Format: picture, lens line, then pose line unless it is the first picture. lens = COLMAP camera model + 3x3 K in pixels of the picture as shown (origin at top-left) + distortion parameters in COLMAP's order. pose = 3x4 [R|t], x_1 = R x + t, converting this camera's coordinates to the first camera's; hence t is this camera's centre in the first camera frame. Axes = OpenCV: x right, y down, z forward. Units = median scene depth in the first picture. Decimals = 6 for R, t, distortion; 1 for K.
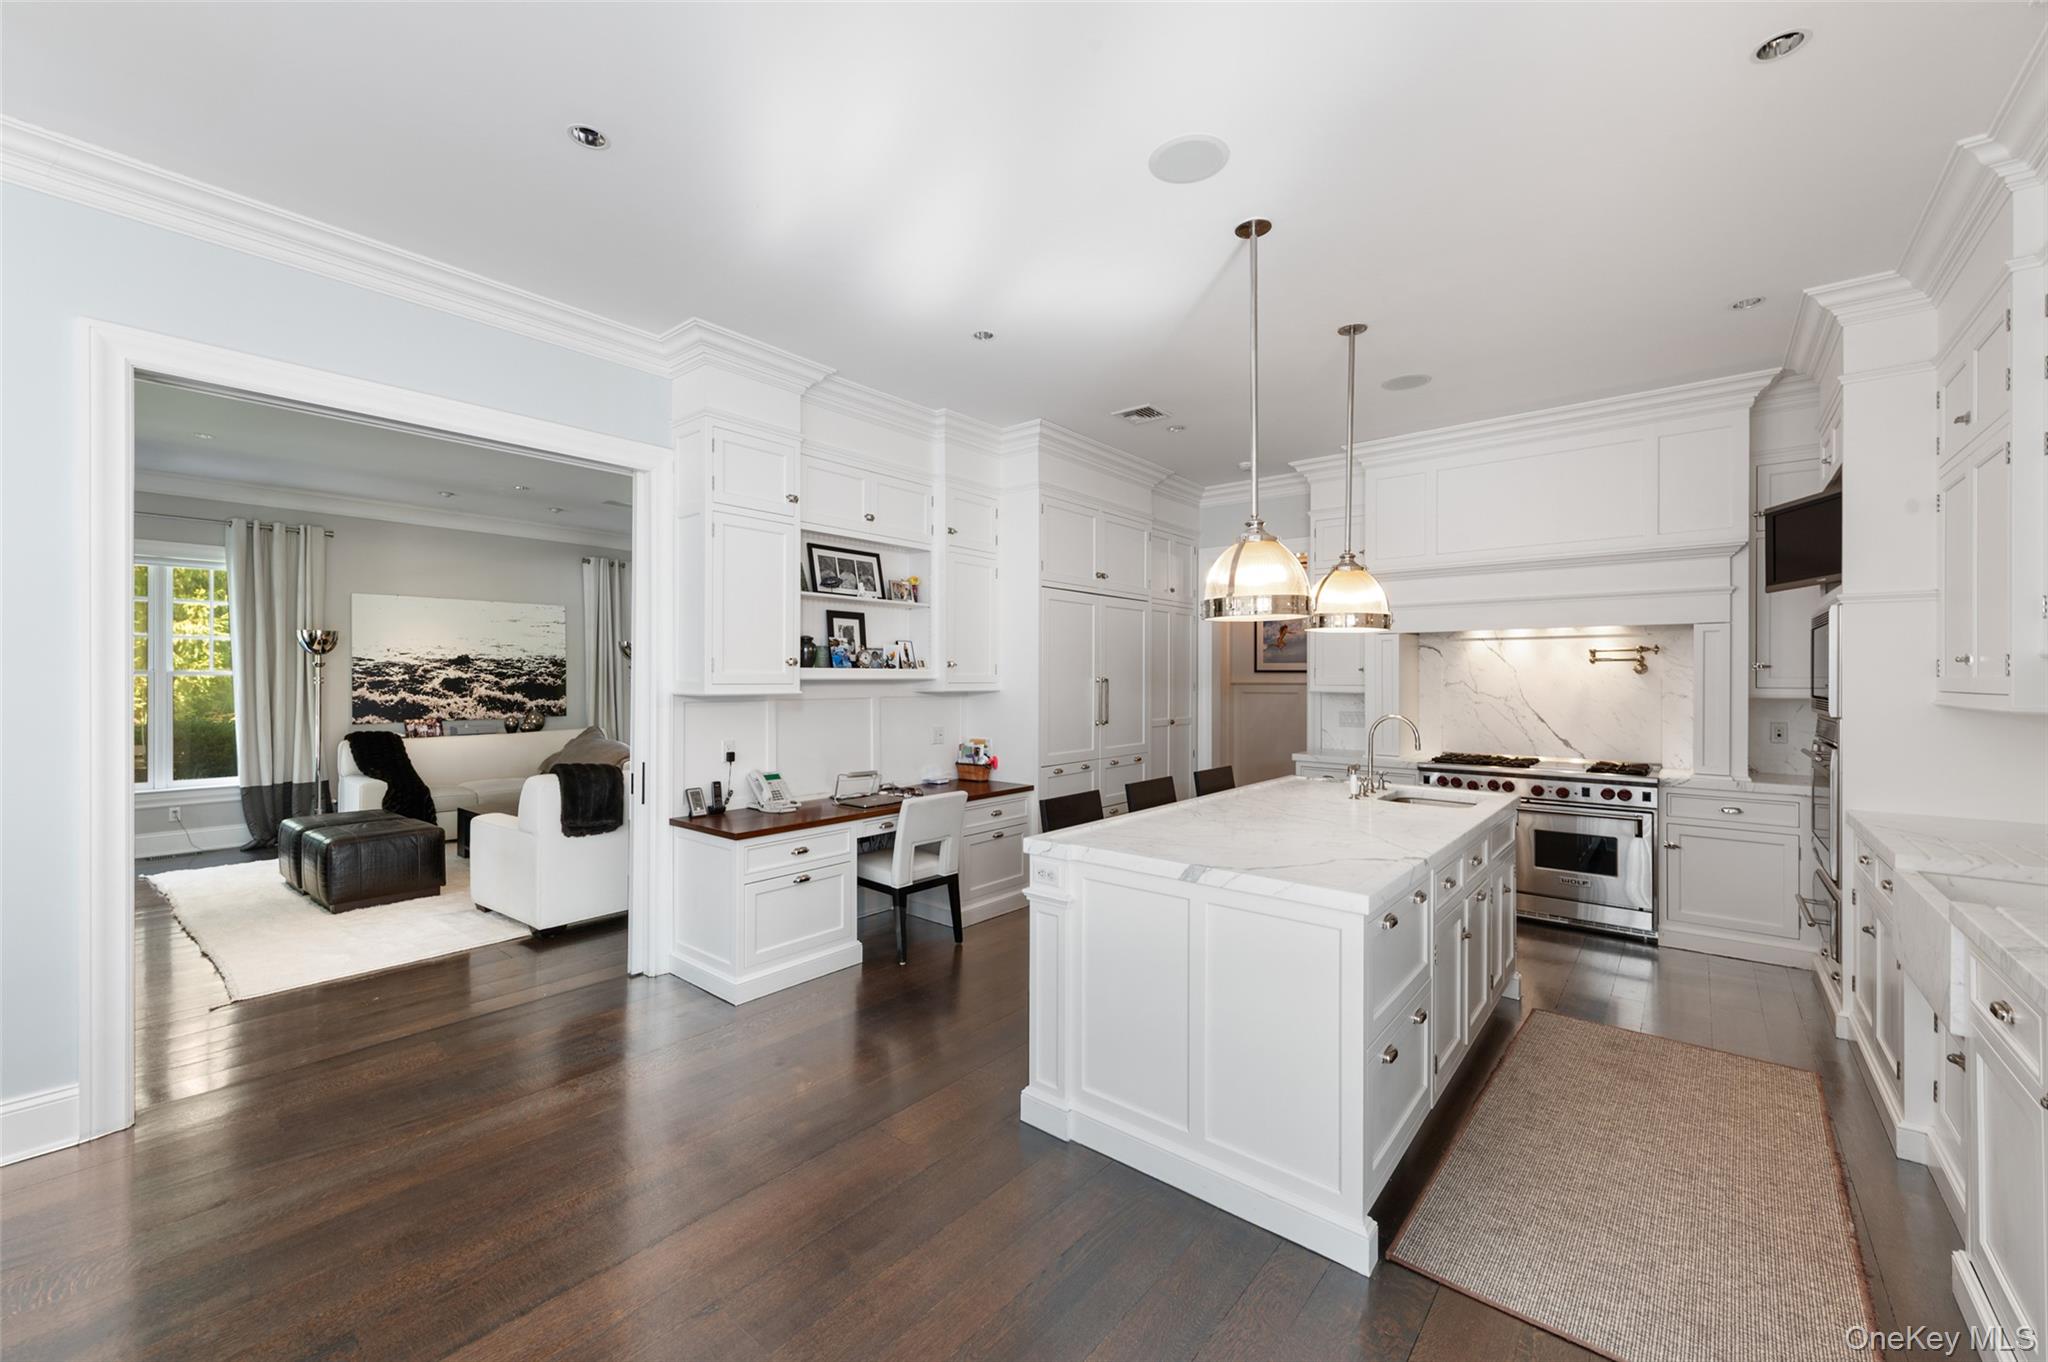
lens RADIAL K [[810.9, 0, 1028.9], [0, 810.9, 672.9], [0, 0, 1]] dist [0.011500, -0.003065]
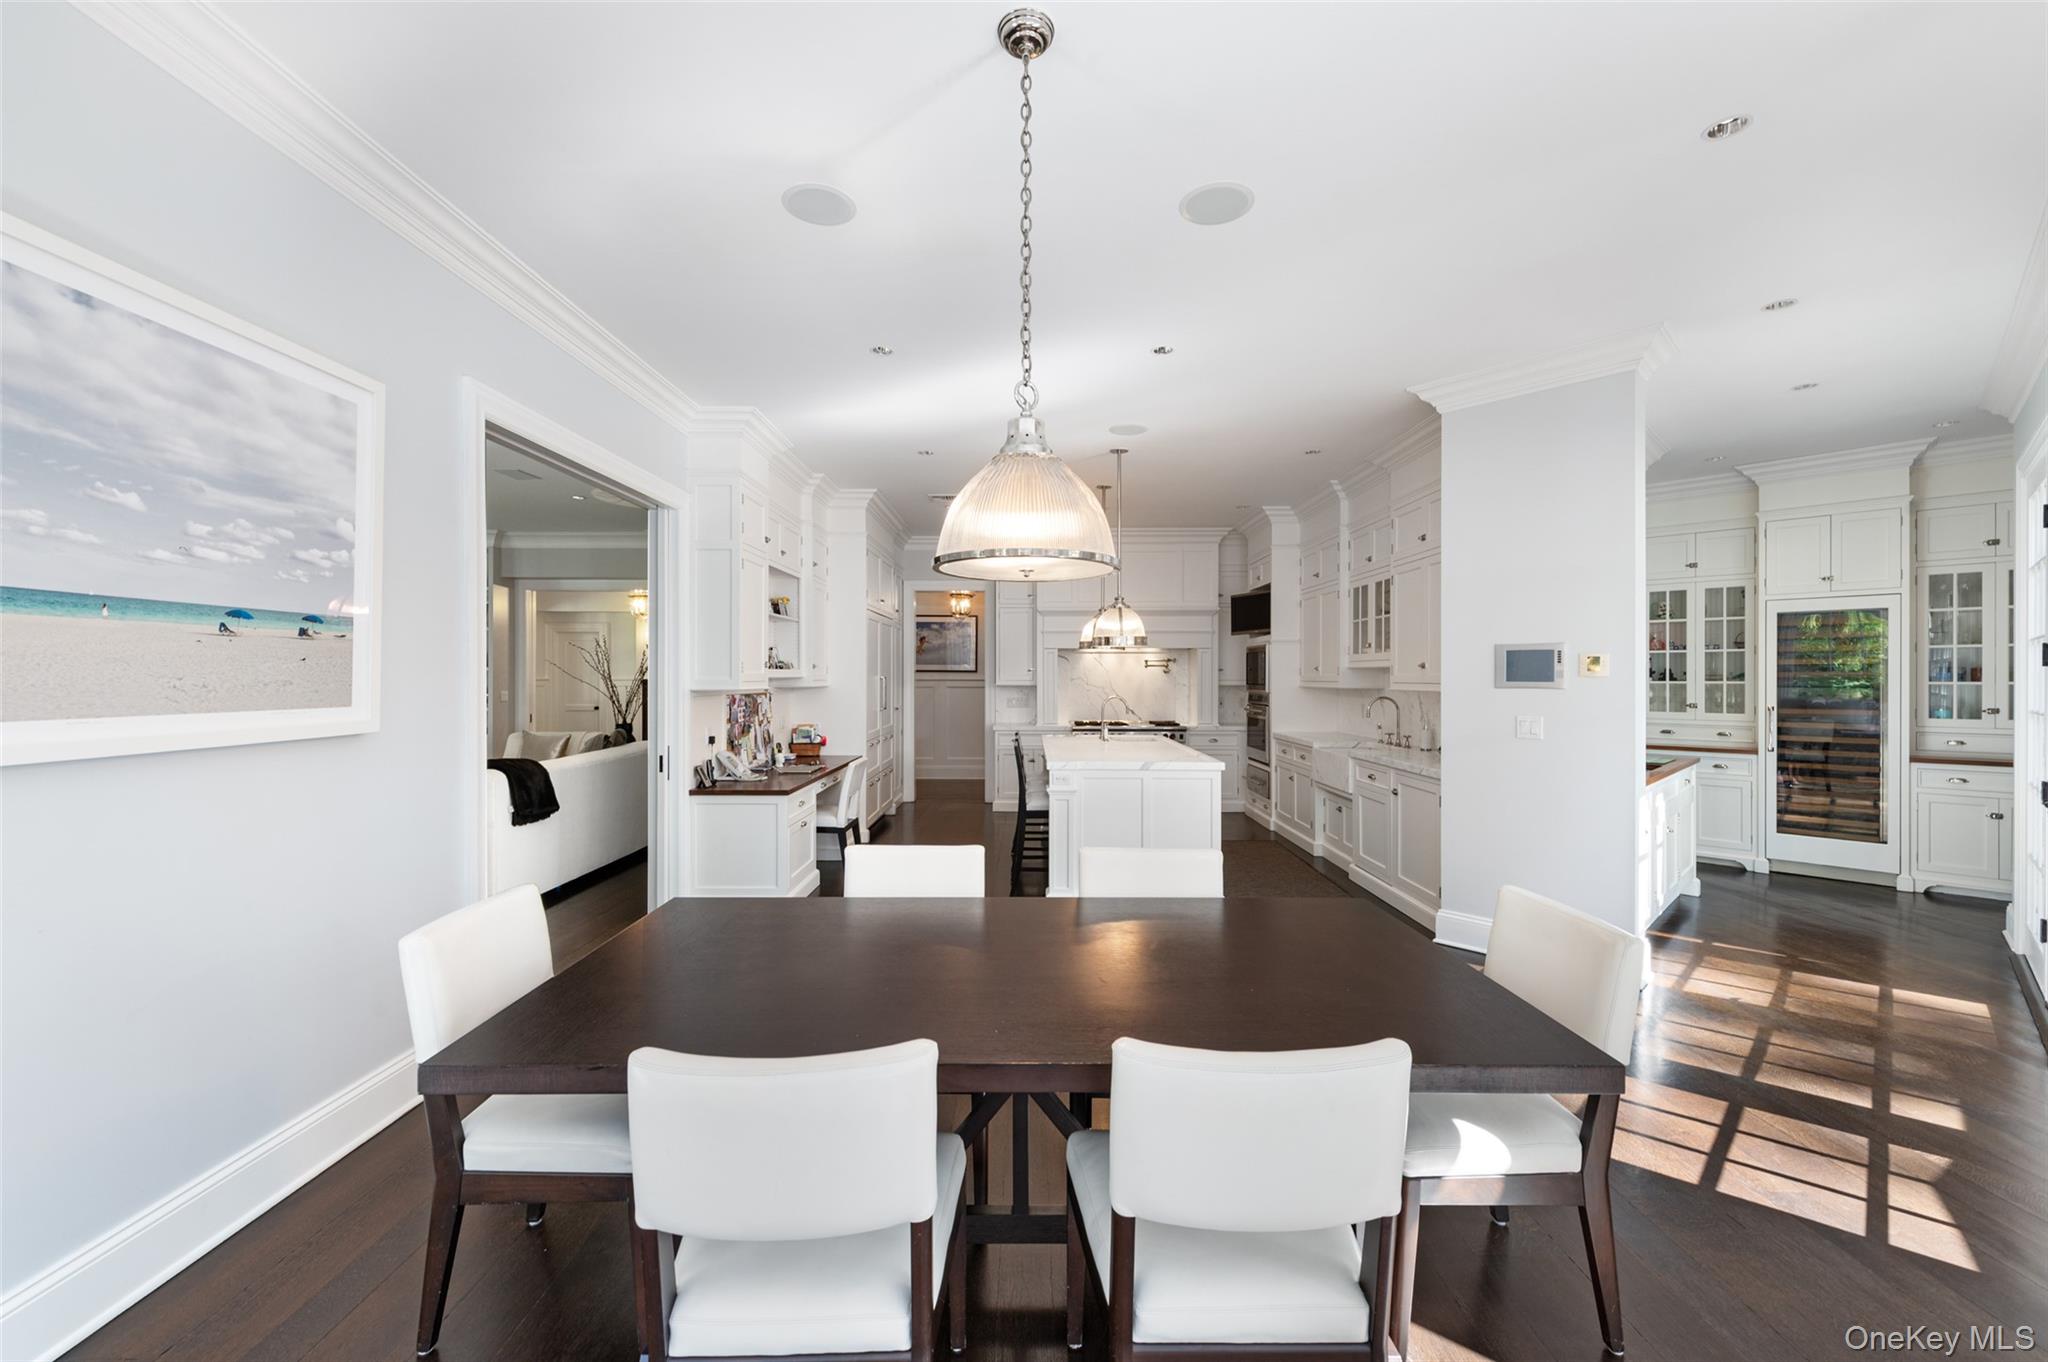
lens RADIAL K [[810.9, 0, 1003.5], [0, 810.9, 675.1], [0, 0, 1]] dist [0.011500, -0.003065]
pose [[0.785963, -0.001680, 0.618271, -0.791617], [-0.001991, 0.999984, 0.005249, -0.004372], [-0.618270, -0.005356, 0.785948, -0.262127]]
